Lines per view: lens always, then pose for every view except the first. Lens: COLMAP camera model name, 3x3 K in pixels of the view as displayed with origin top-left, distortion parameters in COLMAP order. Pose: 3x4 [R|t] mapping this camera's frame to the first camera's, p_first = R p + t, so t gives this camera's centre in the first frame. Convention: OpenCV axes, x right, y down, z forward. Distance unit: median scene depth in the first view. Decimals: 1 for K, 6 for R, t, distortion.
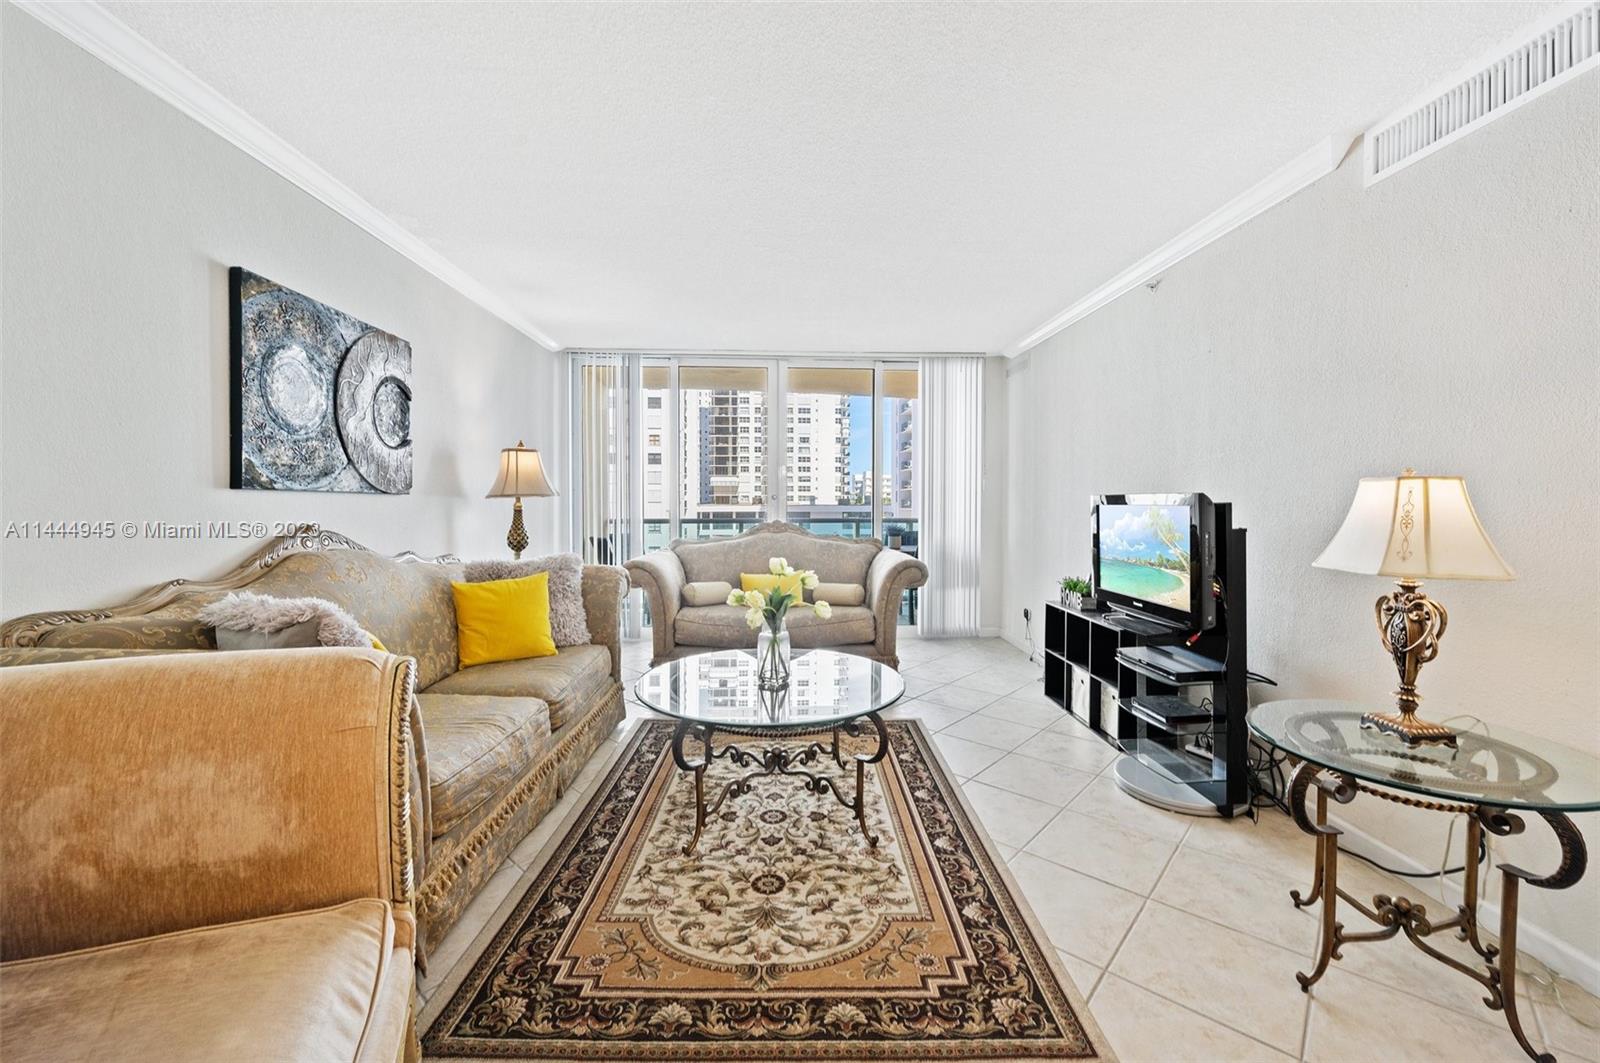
lens RADIAL K [[646.1, 0, 807.8], [0, 646.1, 511.0], [0, 0, 1]] dist [0.000749, -0.001077]
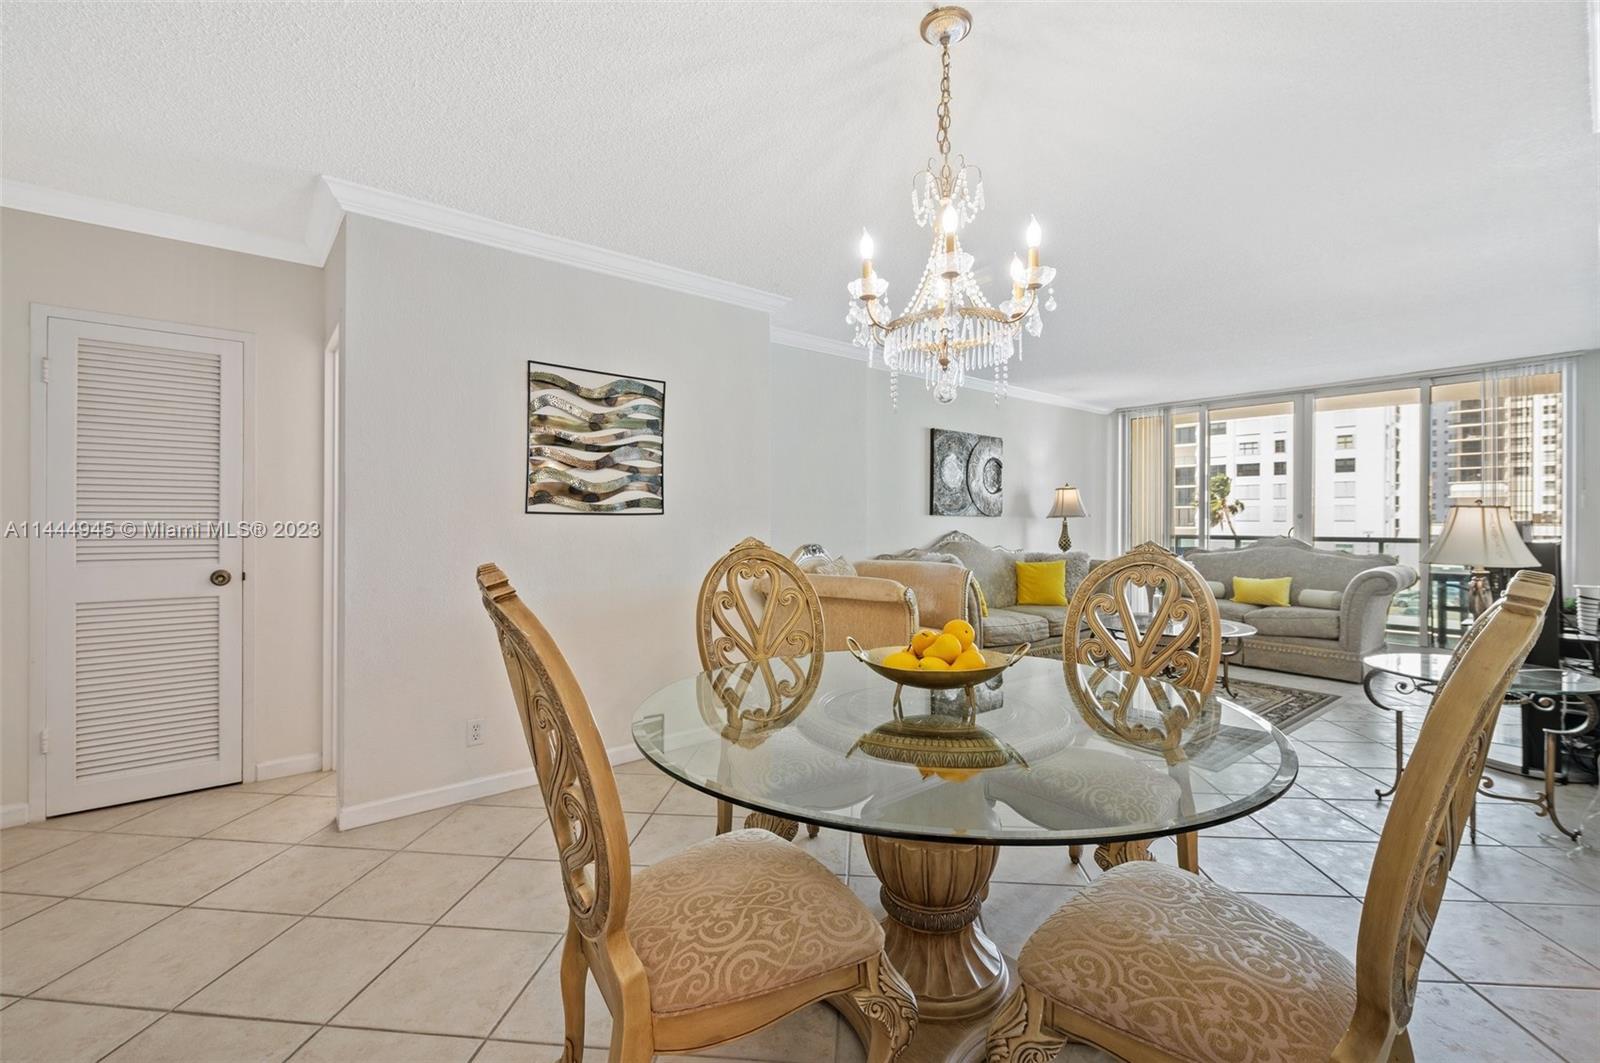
lens RADIAL K [[672.2, 0, 798.7], [0, 672.2, 525.8], [0, 0, 1]] dist [-0.005019, -0.000808]
pose [[0.595025, 0.010229, -0.803642, 0.777266], [-0.013345, 0.999907, 0.002847, 0.006117], [0.803596, 0.009031, 0.595107, -0.831079]]
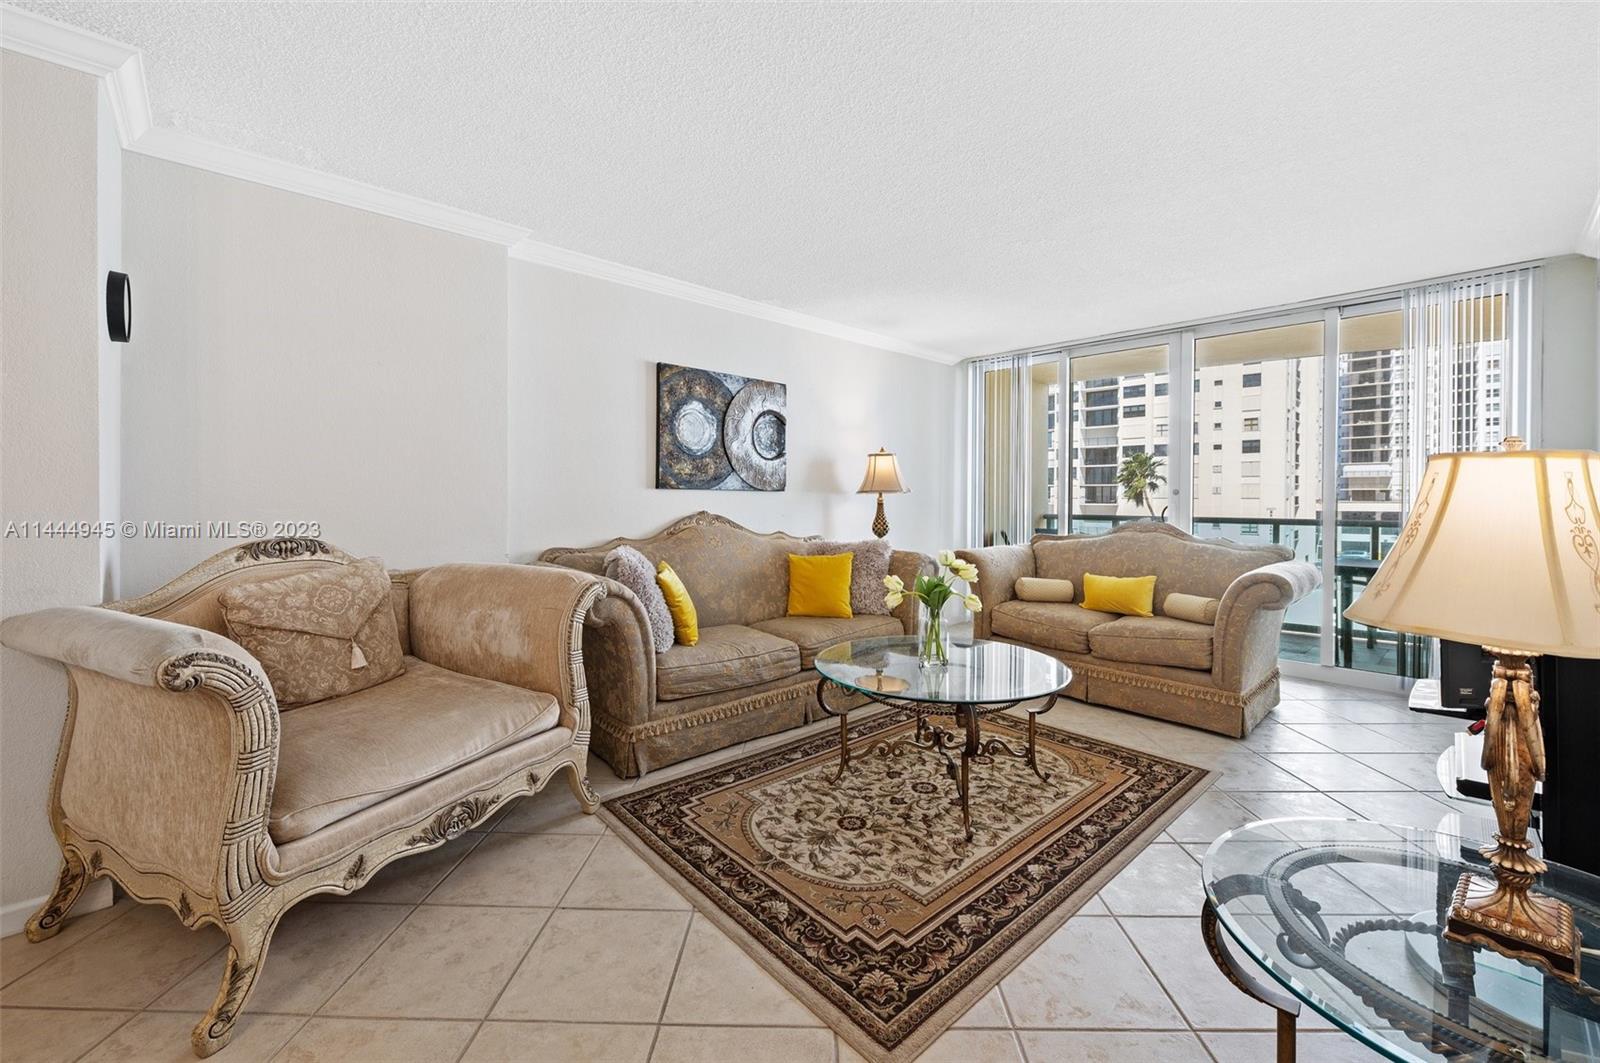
lens RADIAL K [[646.1, 0, 806.4], [0, 646.1, 505.4], [0, 0, 1]] dist [0.000749, -0.001077]
pose [[0.657478, 0.014270, -0.753338, 0.586183], [-0.014460, 0.999875, 0.006320, -0.004919], [0.753335, 0.006738, 0.657603, 0.123989]]
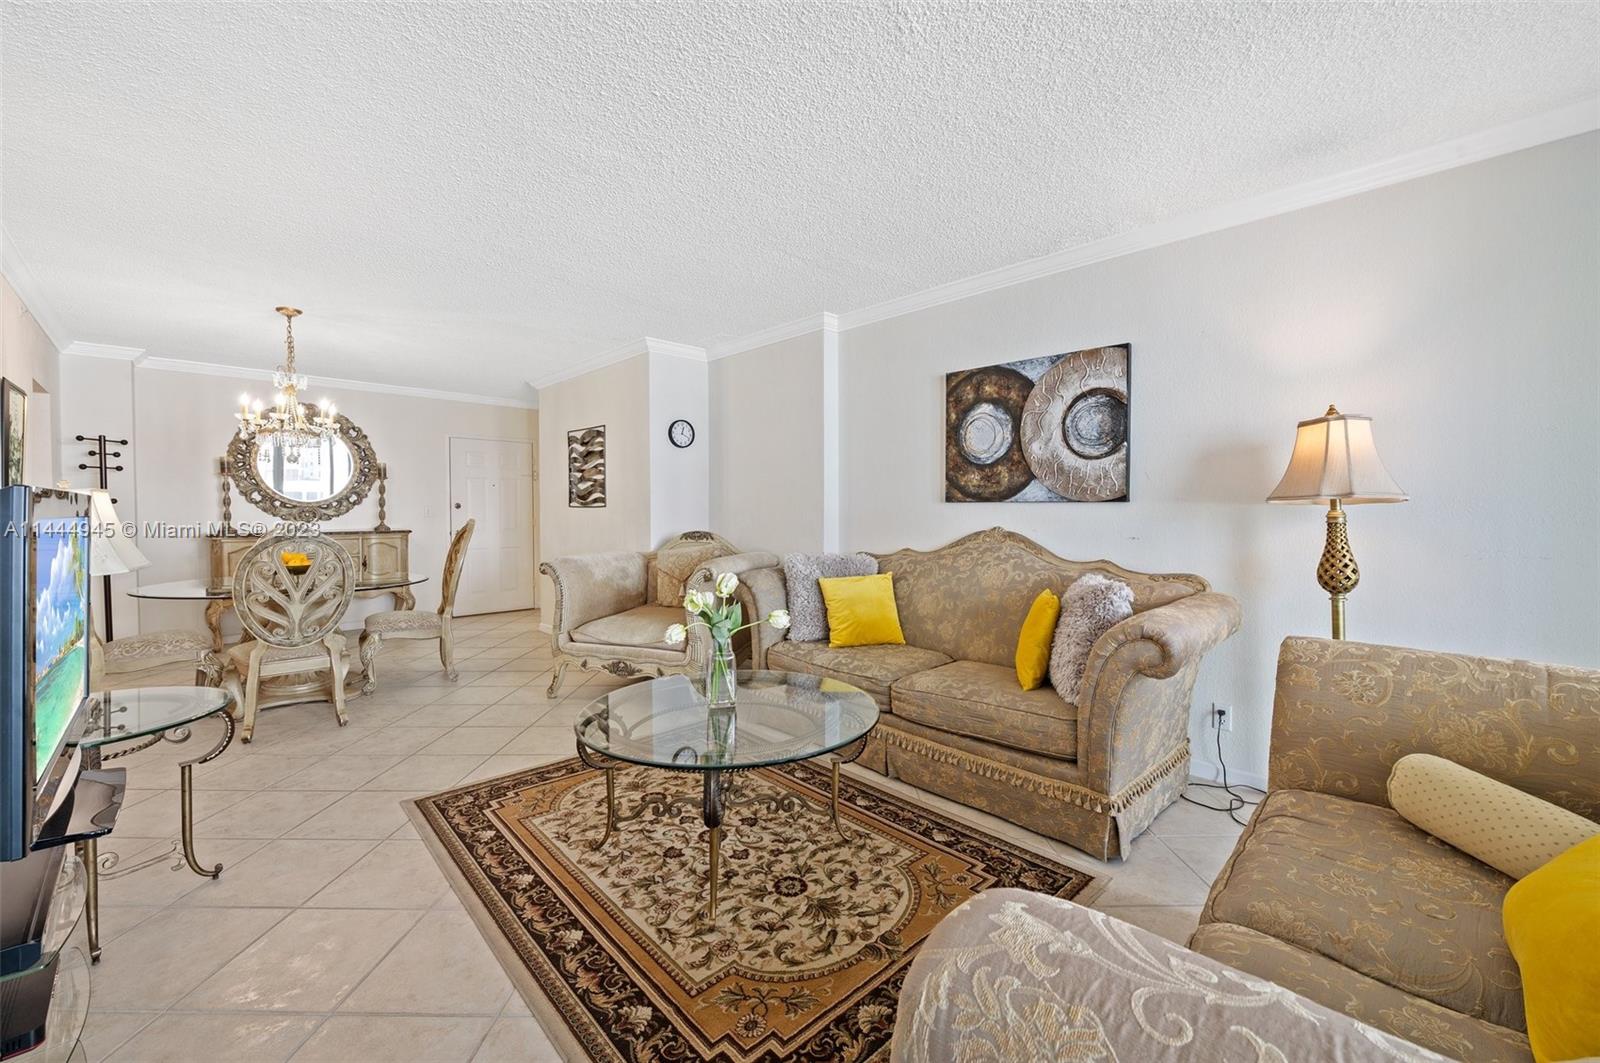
lens RADIAL K [[646.1, 0, 811.6], [0, 646.1, 515.1], [0, 0, 1]] dist [0.000749, -0.001077]
pose [[-0.743468, 0.008338, -0.668720, 0.448127], [-0.006378, 0.999788, 0.019558, -0.026428], [0.668741, 0.018806, -0.743257, 1.691022]]
